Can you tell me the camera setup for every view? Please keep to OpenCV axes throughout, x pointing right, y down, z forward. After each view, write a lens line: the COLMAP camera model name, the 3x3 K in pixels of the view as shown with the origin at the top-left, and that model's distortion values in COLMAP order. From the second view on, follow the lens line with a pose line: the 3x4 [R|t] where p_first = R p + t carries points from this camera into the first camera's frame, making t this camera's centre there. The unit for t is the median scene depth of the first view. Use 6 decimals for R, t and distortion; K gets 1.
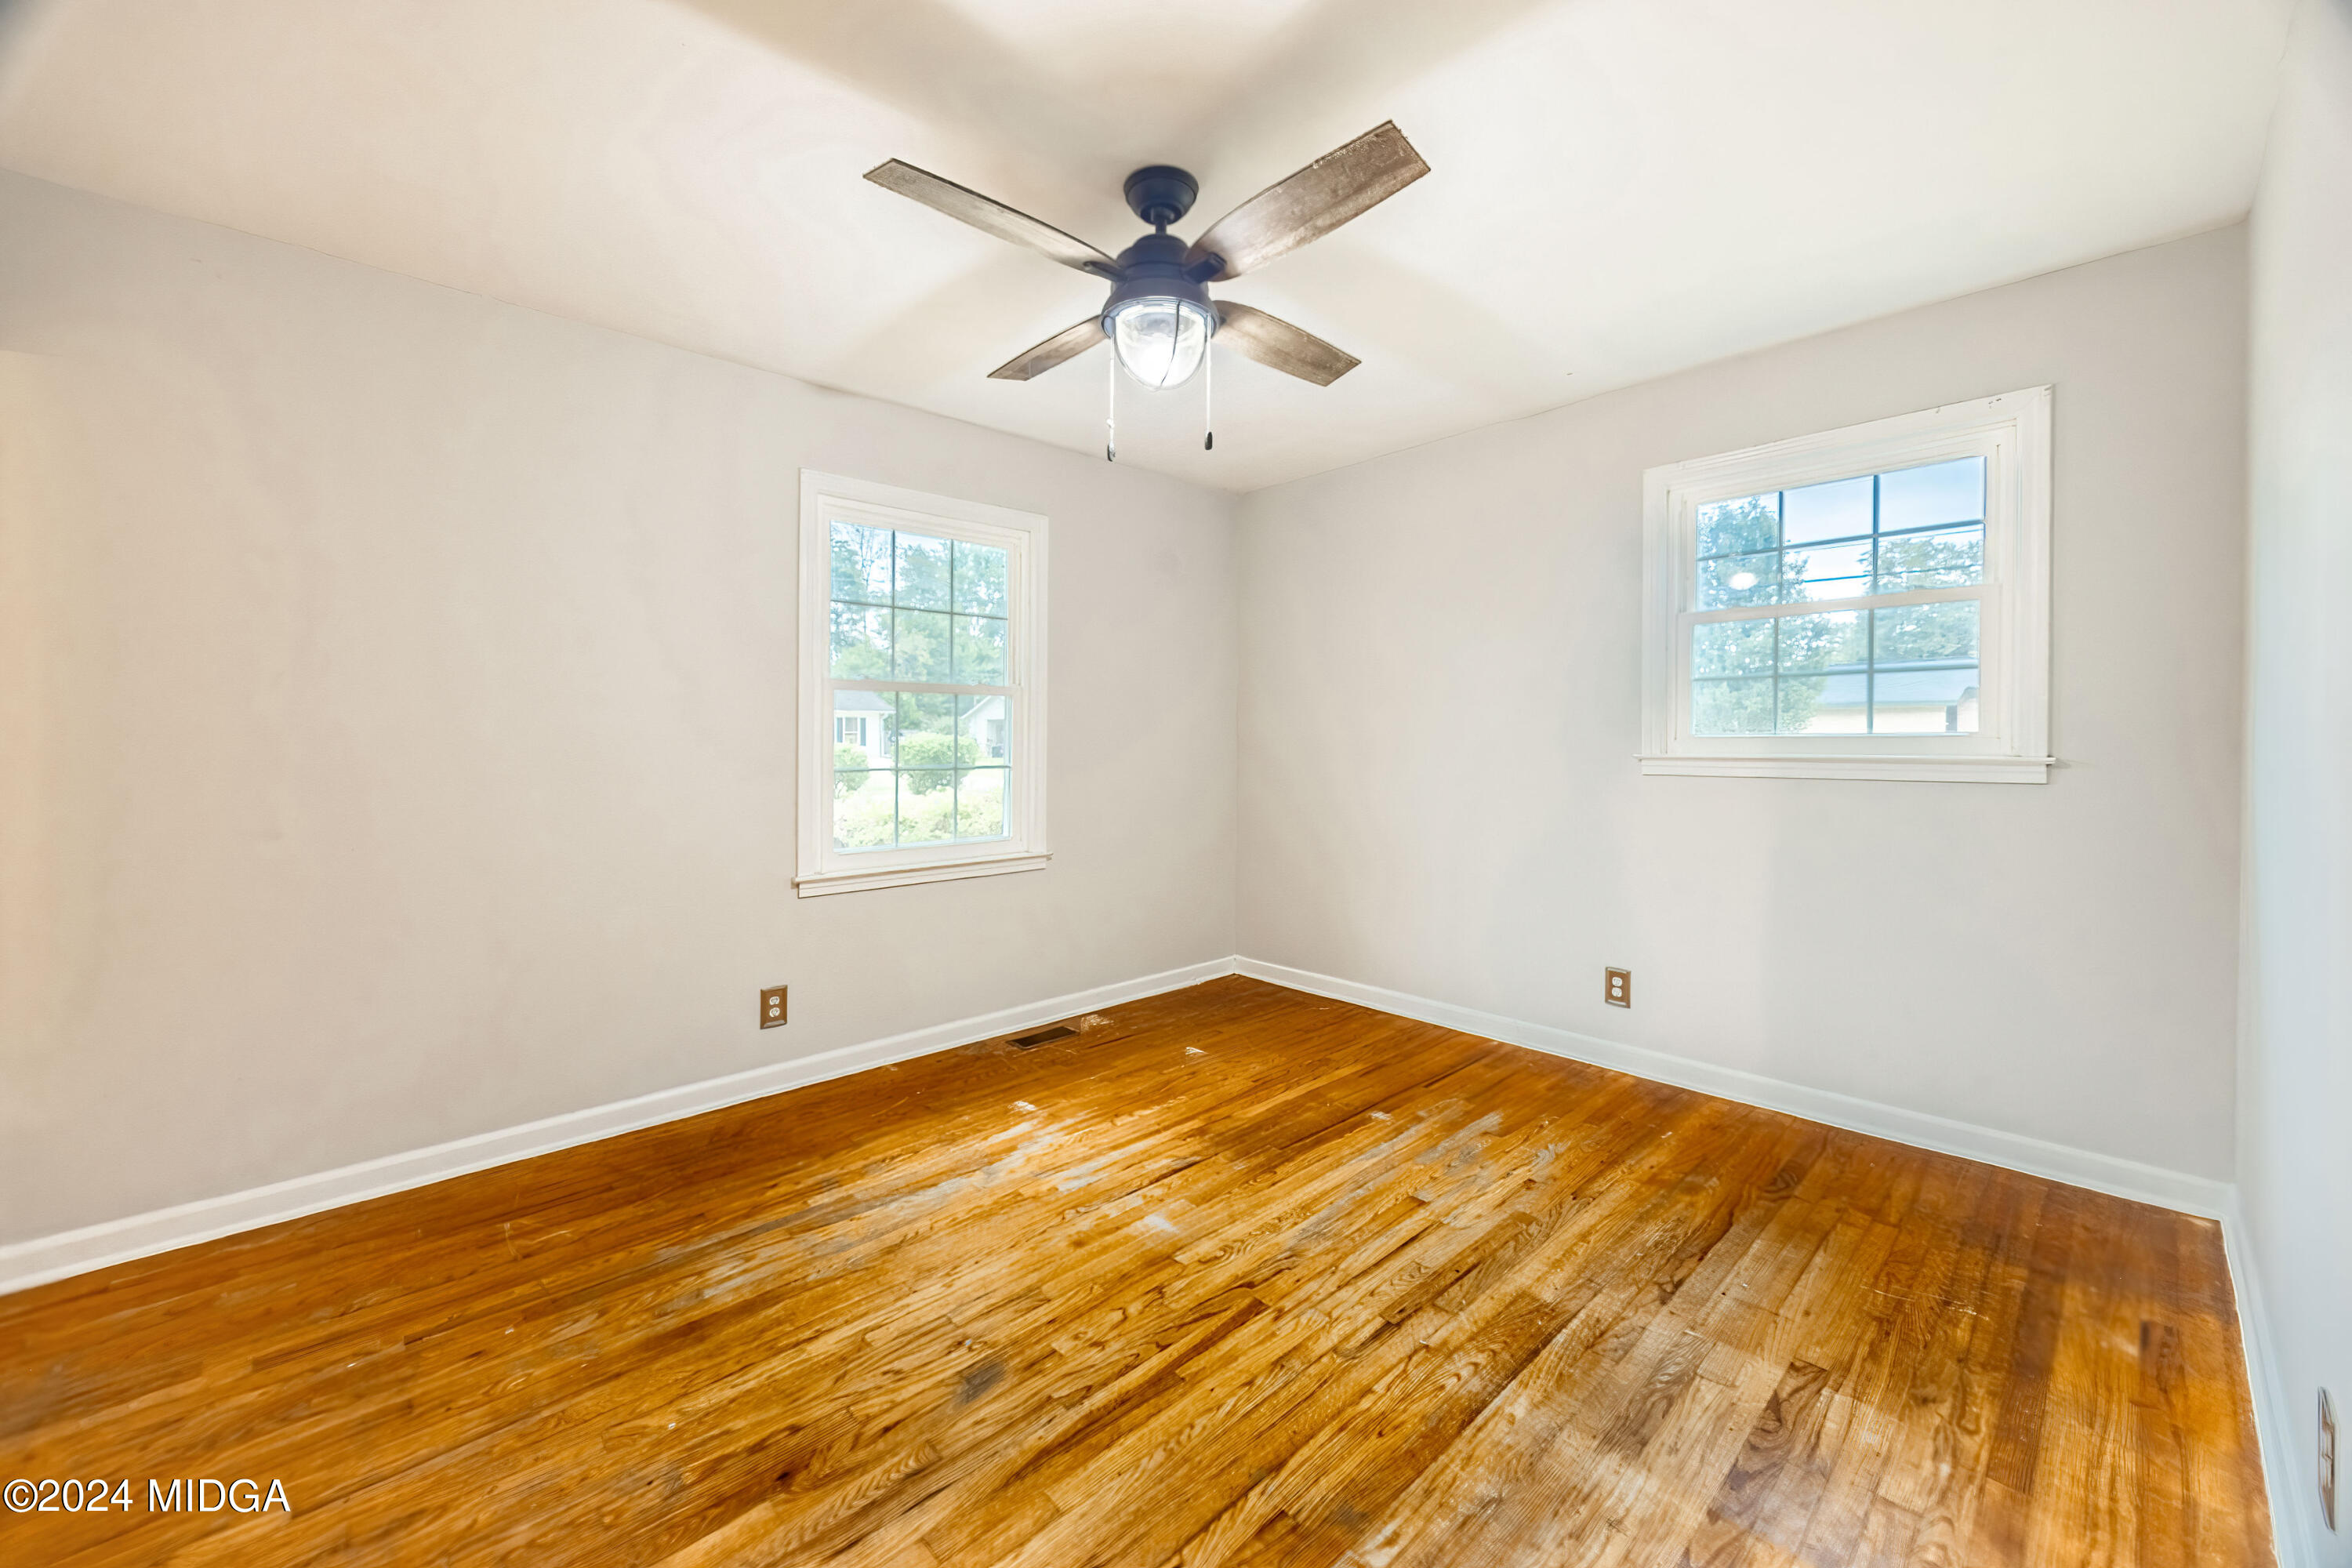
lens RADIAL K [[920.9, 0, 1172.4], [0, 920.9, 776.5], [0, 0, 1]] dist [-0.001232, 0.000030]
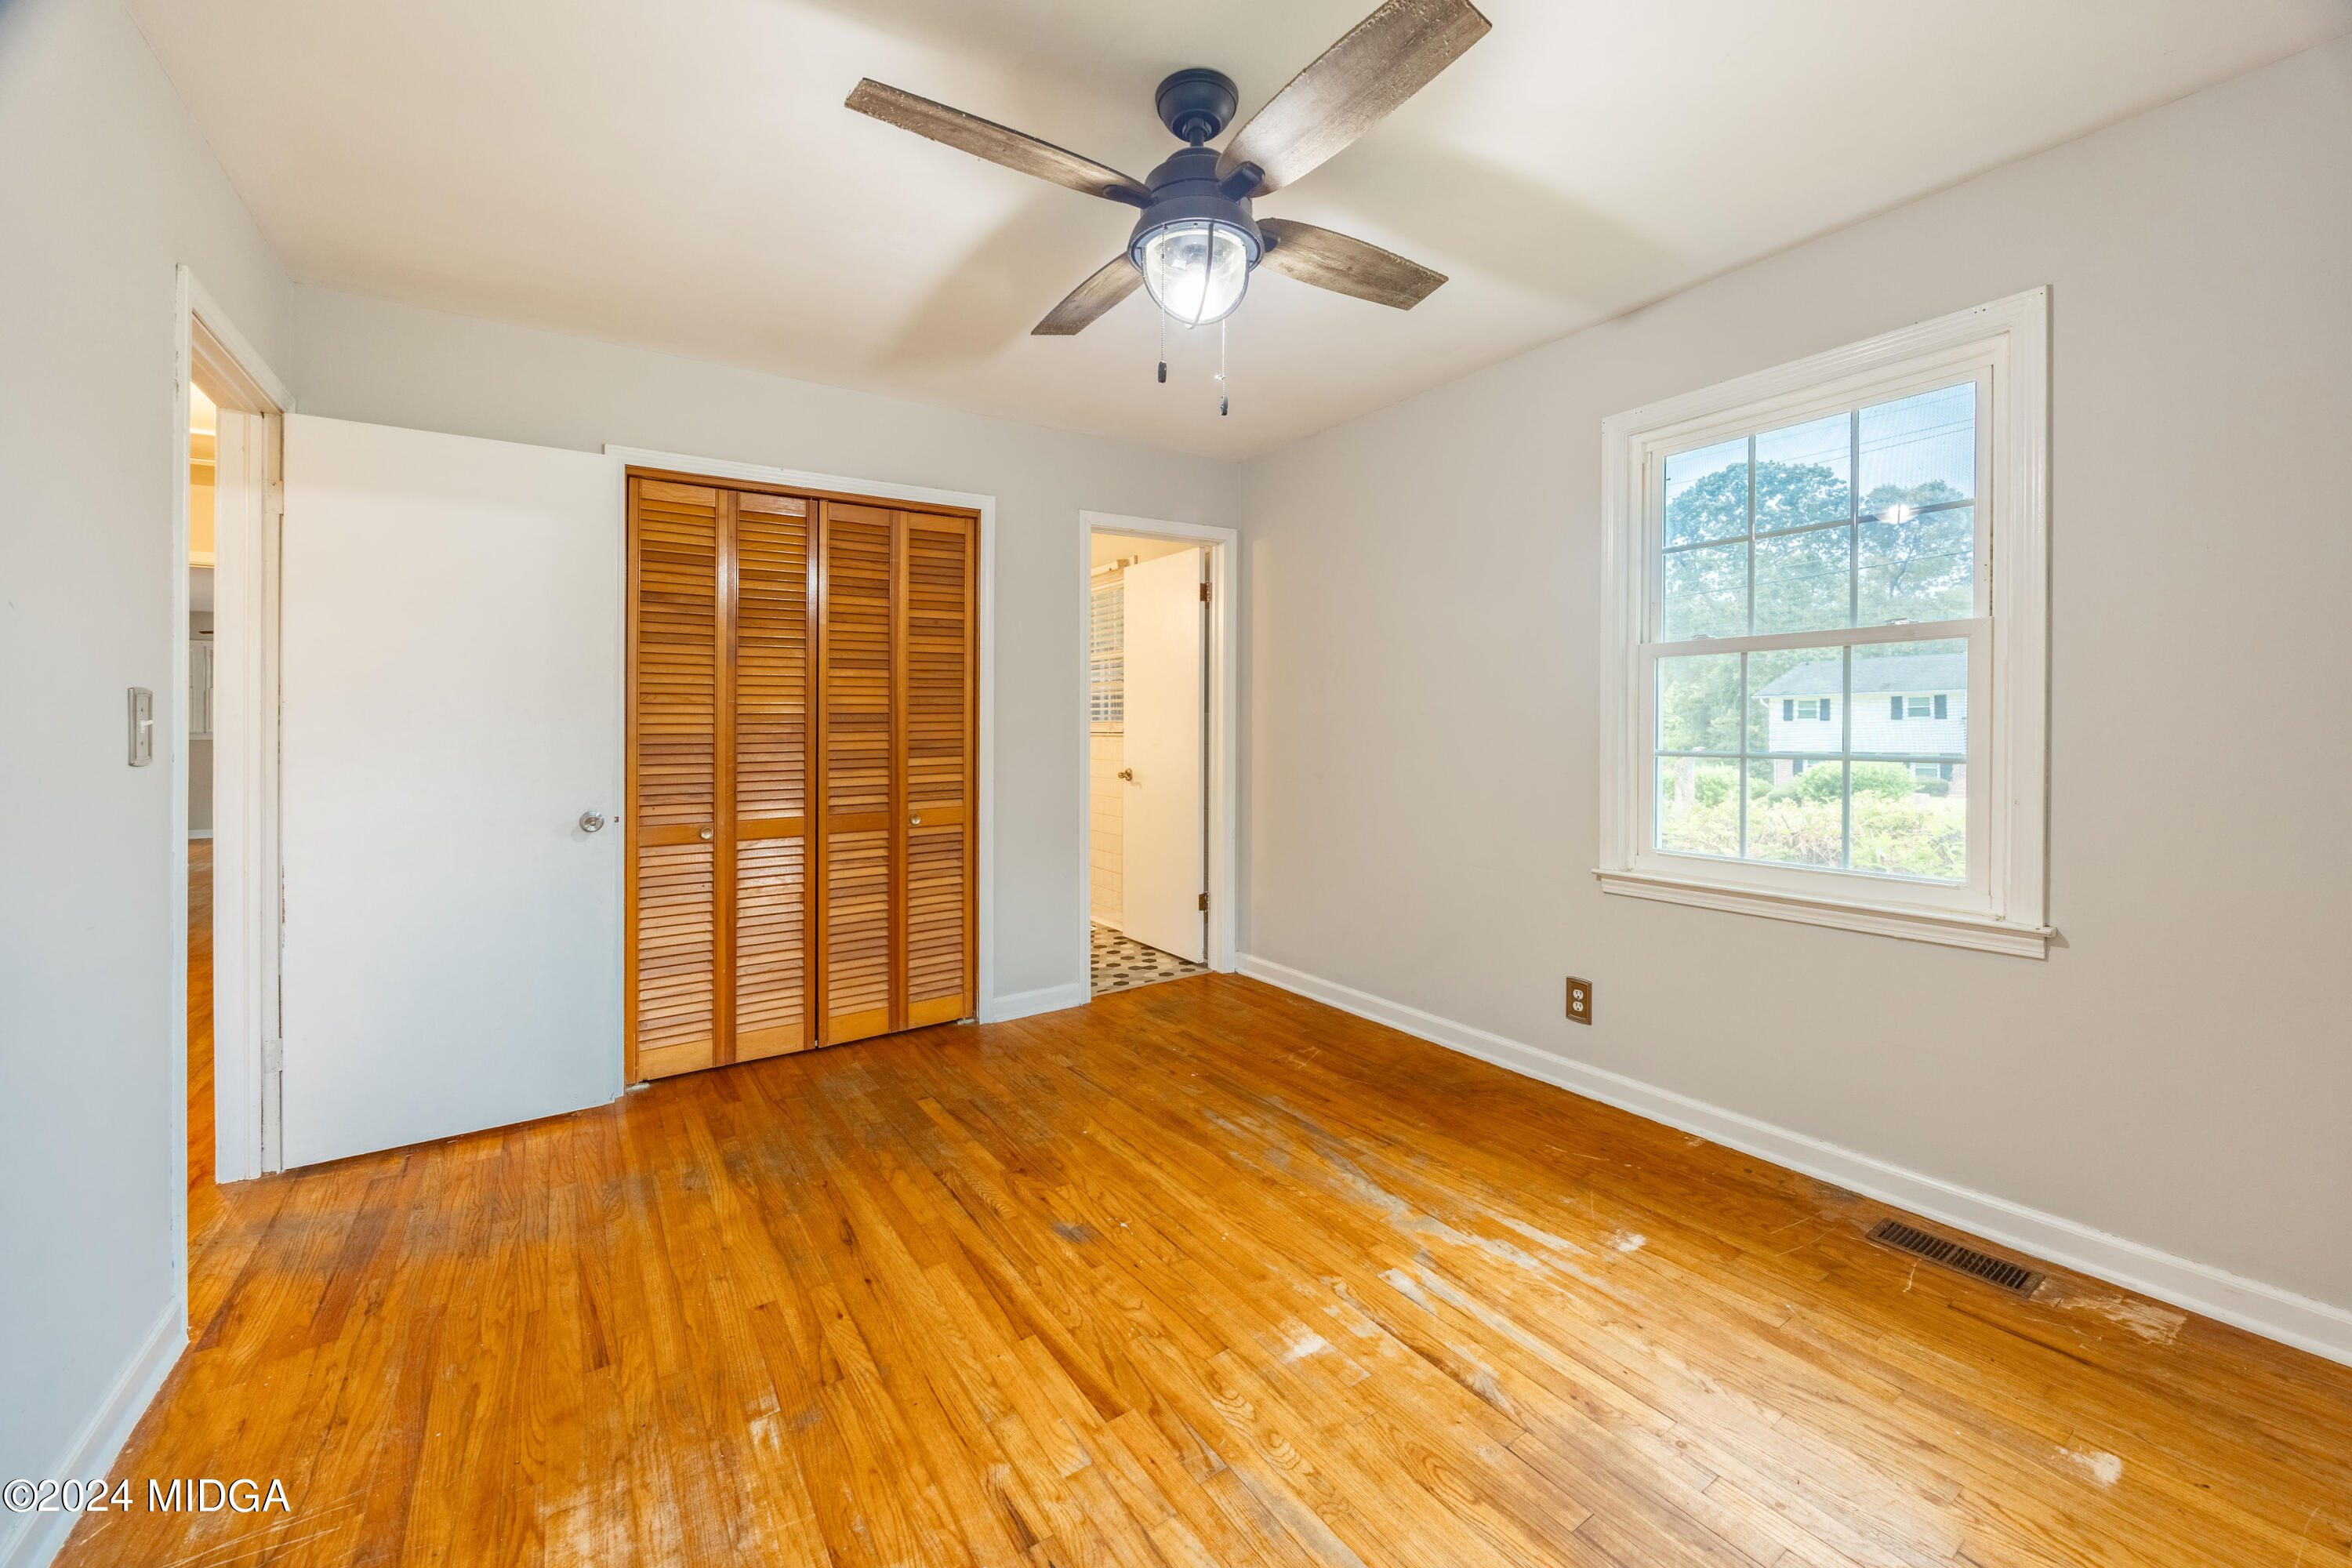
lens RADIAL K [[920.9, 0, 1172.4], [0, 920.9, 776.5], [0, 0, 1]] dist [-0.001232, 0.000030]
pose [[-0.171179, 0.062164, -0.983277, 0.833573], [-0.023472, 0.997467, 0.067147, -0.046451], [0.984960, 0.034573, -0.169286, 1.139379]]
